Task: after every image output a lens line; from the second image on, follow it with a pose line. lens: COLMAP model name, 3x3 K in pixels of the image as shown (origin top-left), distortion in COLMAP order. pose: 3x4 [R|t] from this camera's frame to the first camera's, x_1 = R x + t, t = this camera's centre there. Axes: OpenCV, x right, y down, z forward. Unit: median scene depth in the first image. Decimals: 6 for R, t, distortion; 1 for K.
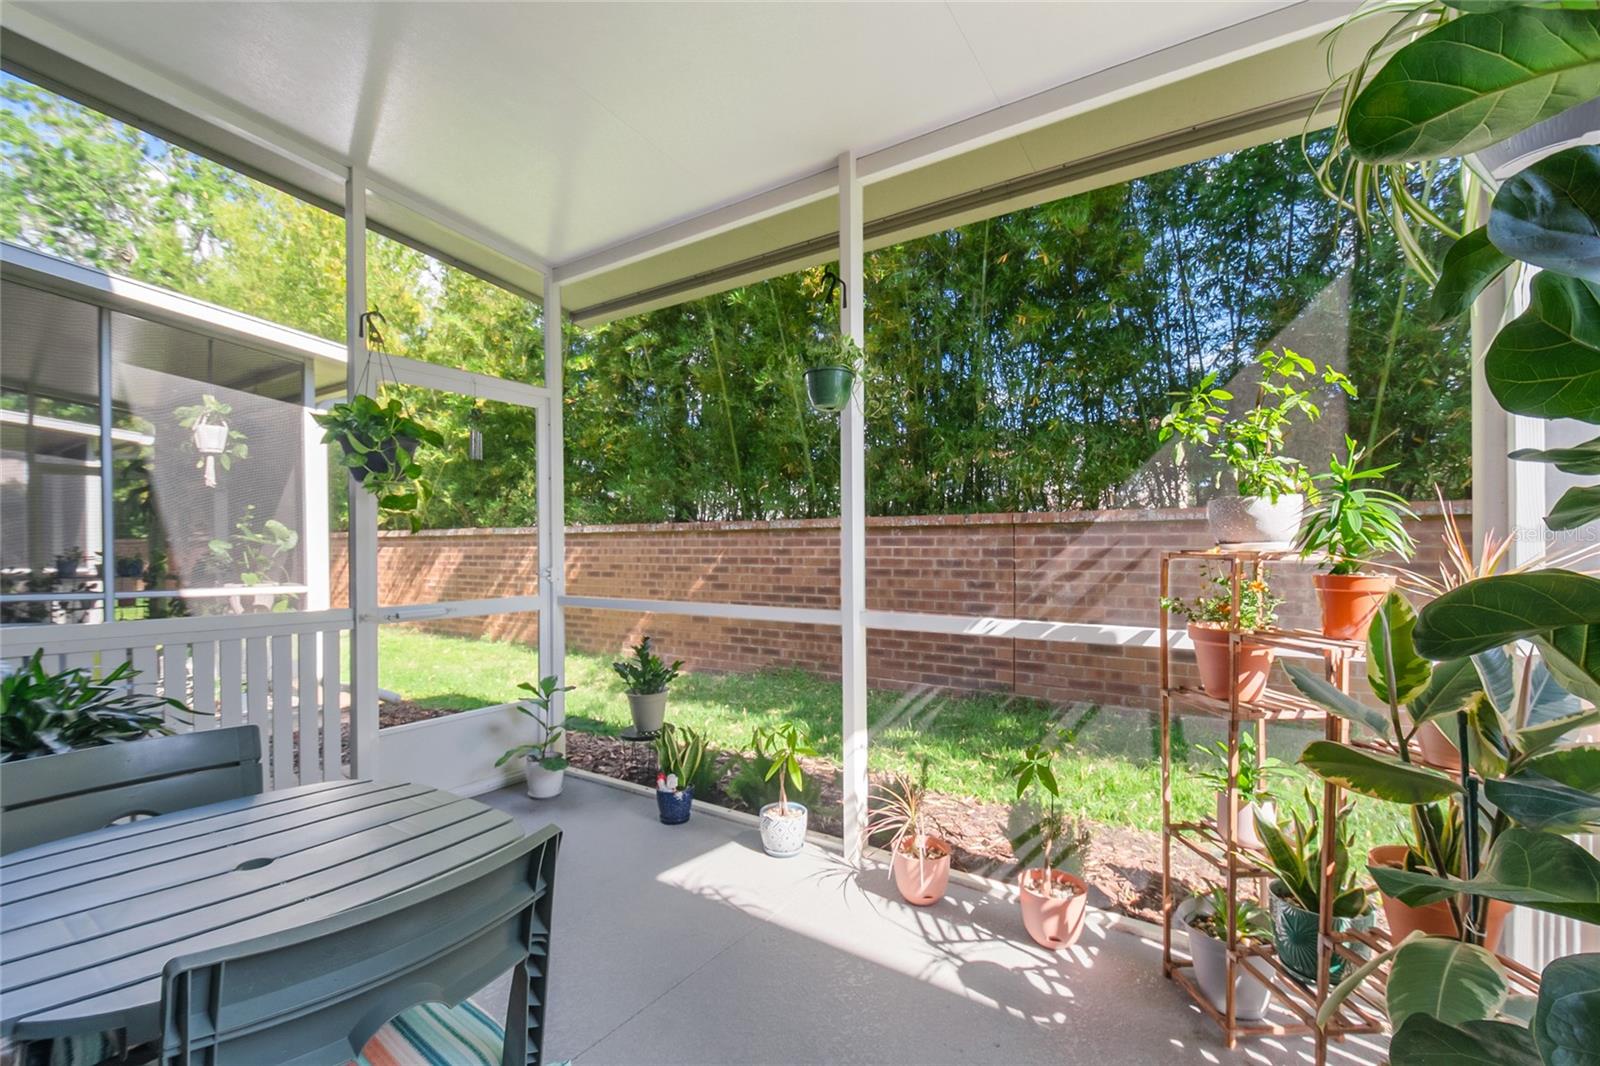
lens RADIAL K [[695.9, 0, 799.3], [0, 695.9, 544.2], [0, 0, 1]] dist [-0.006789, -0.008942]
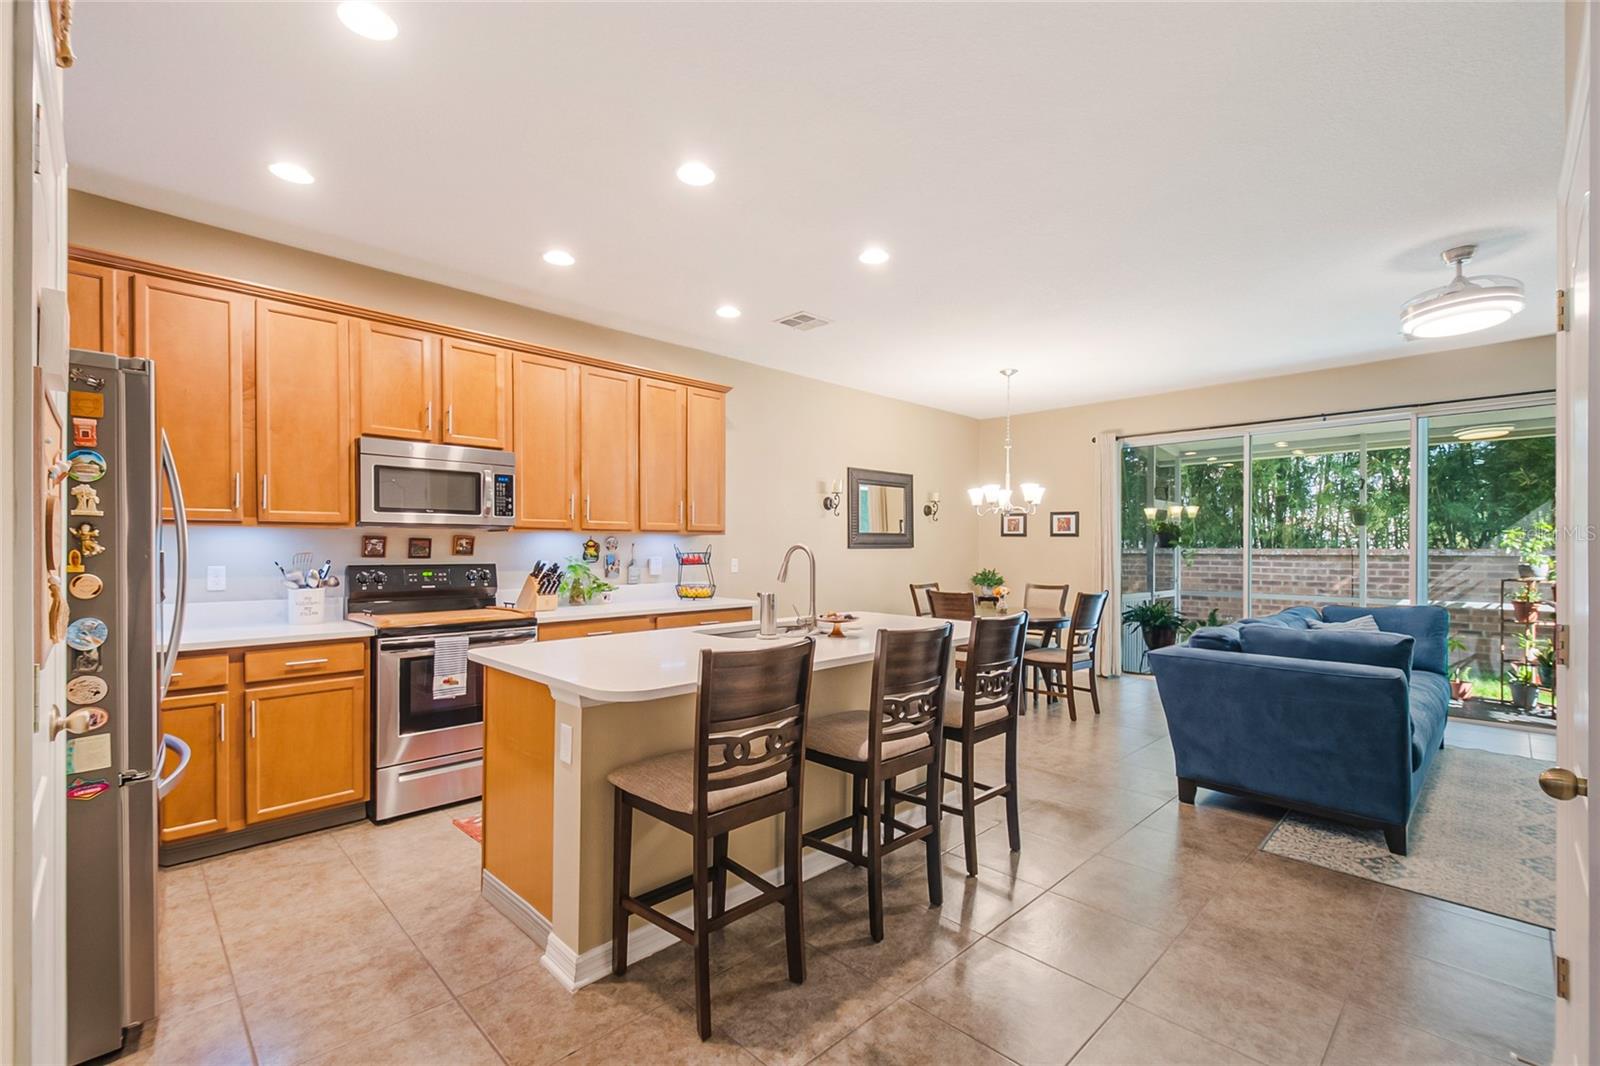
lens RADIAL K [[695.9, 0, 809.9], [0, 695.9, 550.8], [0, 0, 1]] dist [-0.006789, -0.008942]
pose [[0.981116, 0.009110, -0.193204, -0.642233], [-0.008669, 0.999958, 0.003129, -0.032812], [0.193224, -0.001395, 0.981154, -0.878318]]
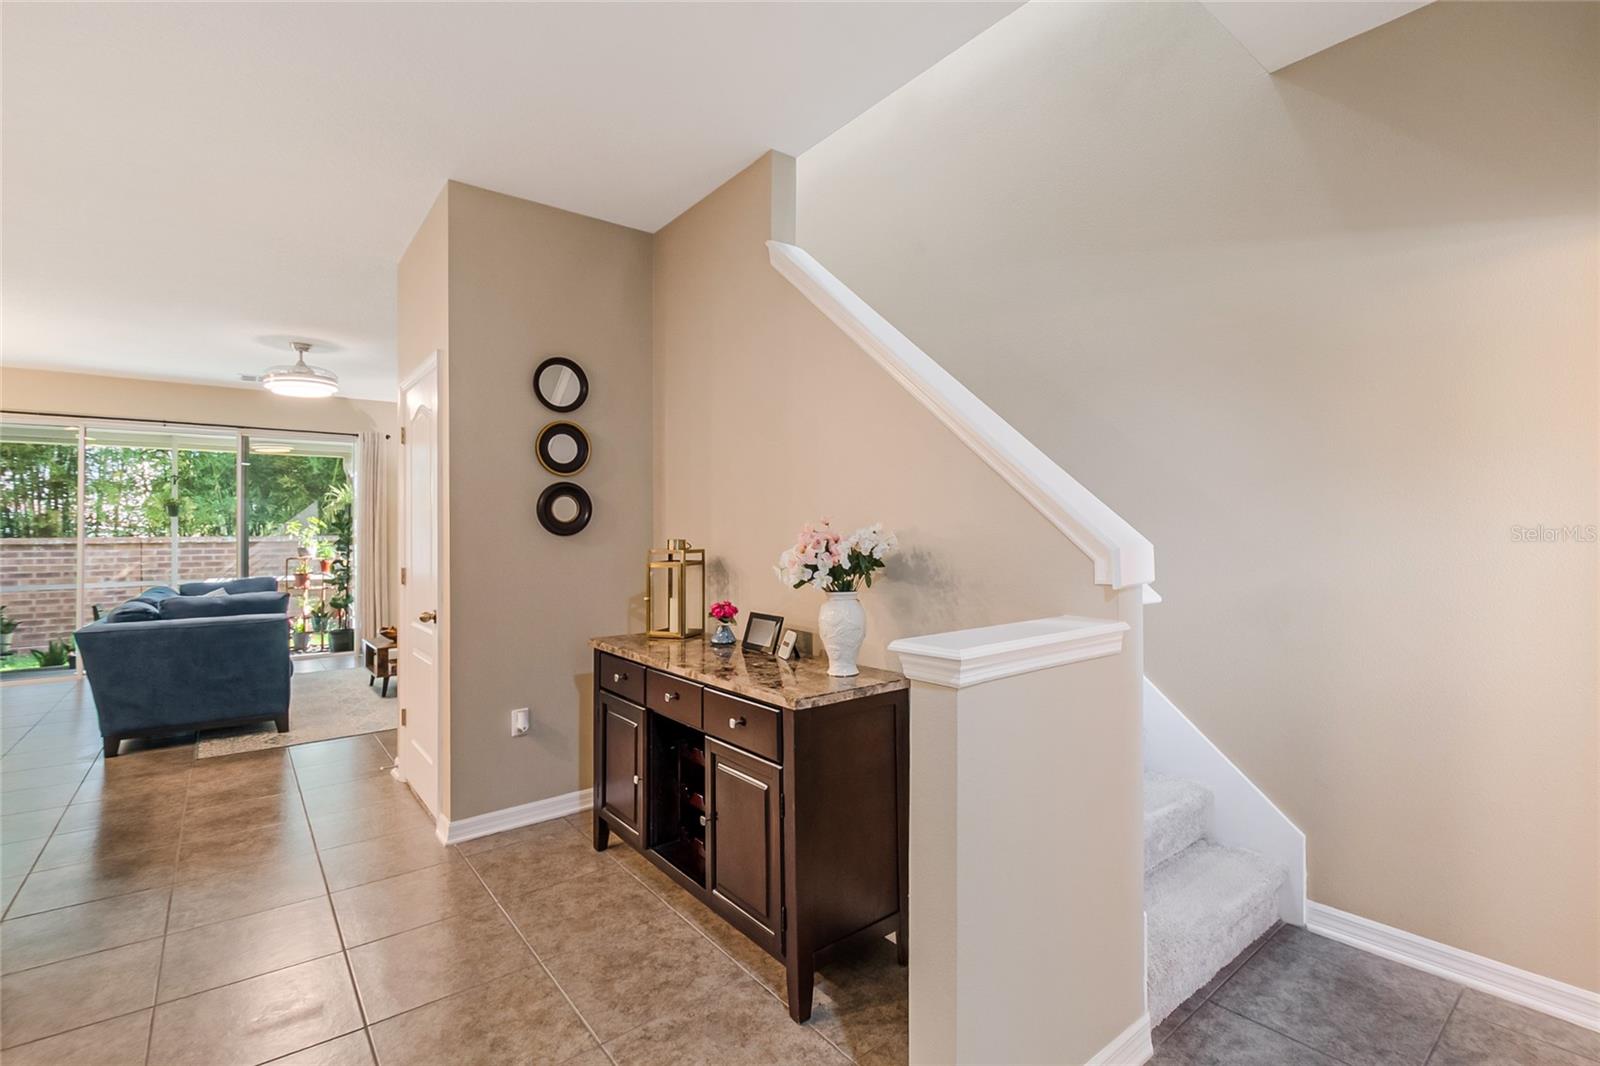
lens RADIAL K [[695.9, 0, 811.7], [0, 695.9, 524.8], [0, 0, 1]] dist [-0.006789, -0.008942]
pose [[0.267274, 0.013065, 0.963532, -0.887805], [0.008414, 0.999838, -0.015891, -0.032570], [-0.963584, 0.012354, 0.267121, -1.074190]]
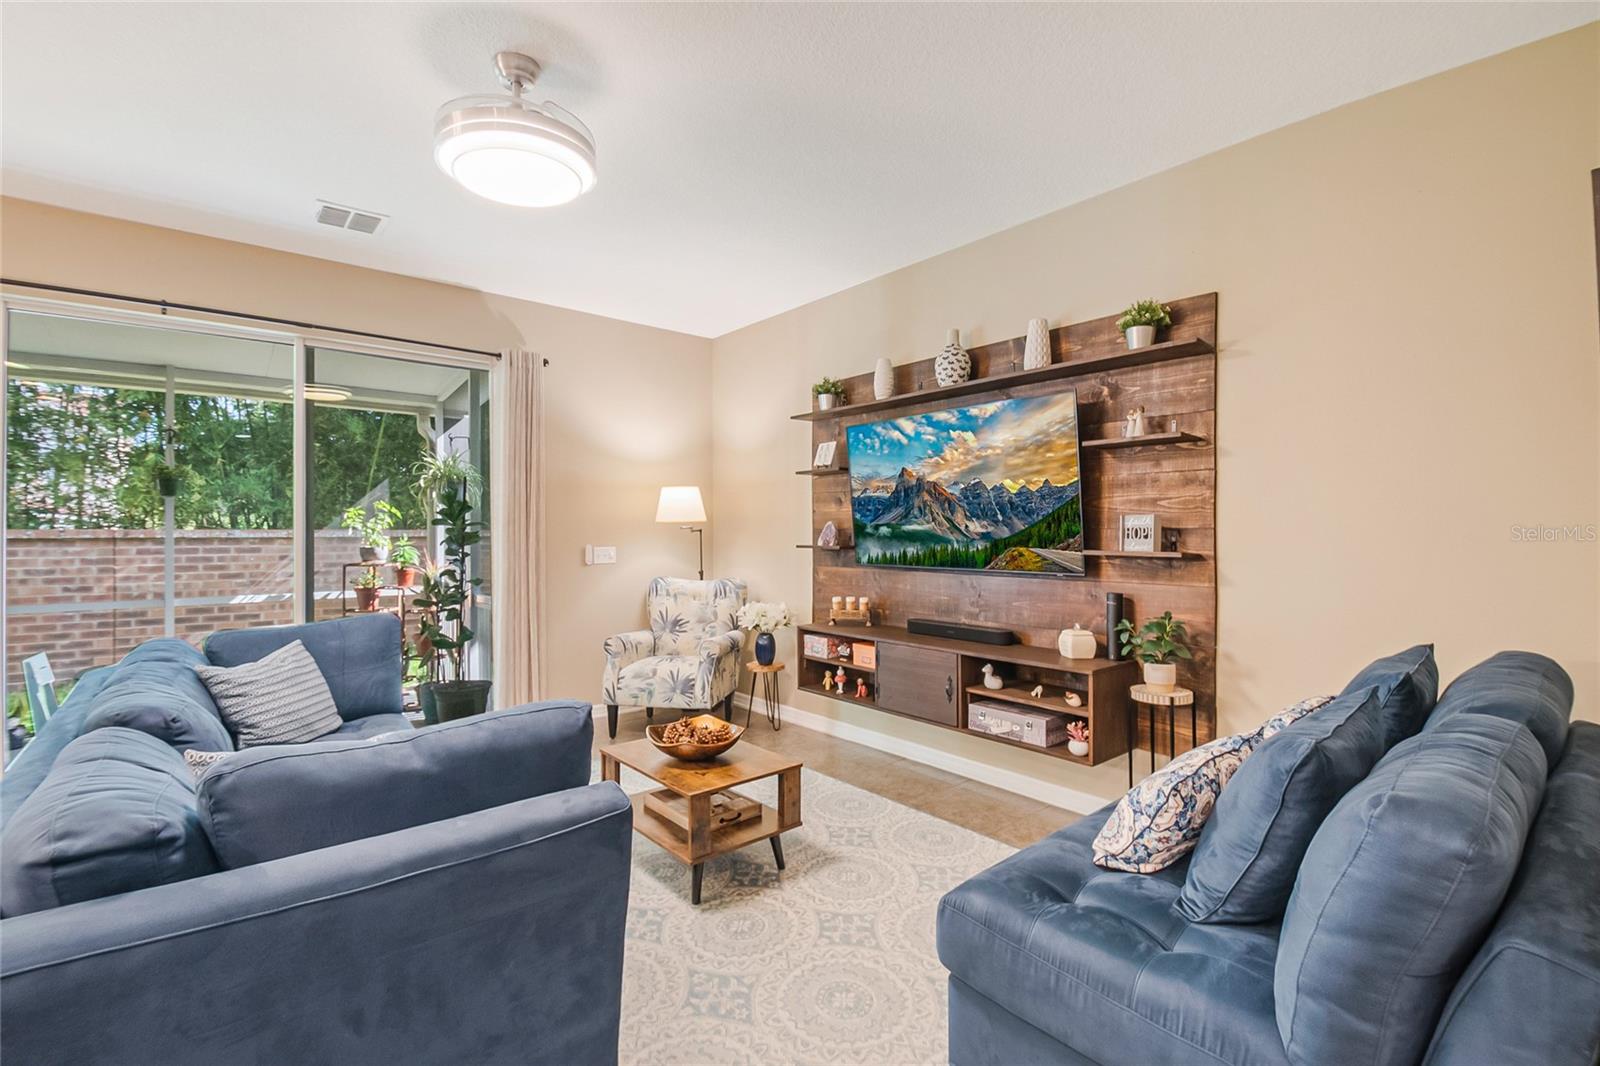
lens RADIAL K [[695.9, 0, 794.4], [0, 695.9, 531.2], [0, 0, 1]] dist [-0.006789, -0.008942]
pose [[0.258149, 0.007361, 0.966077, -0.547686], [-0.001520, 0.999973, -0.007213, -0.033601], [-0.966104, 0.000394, 0.258154, -0.481829]]
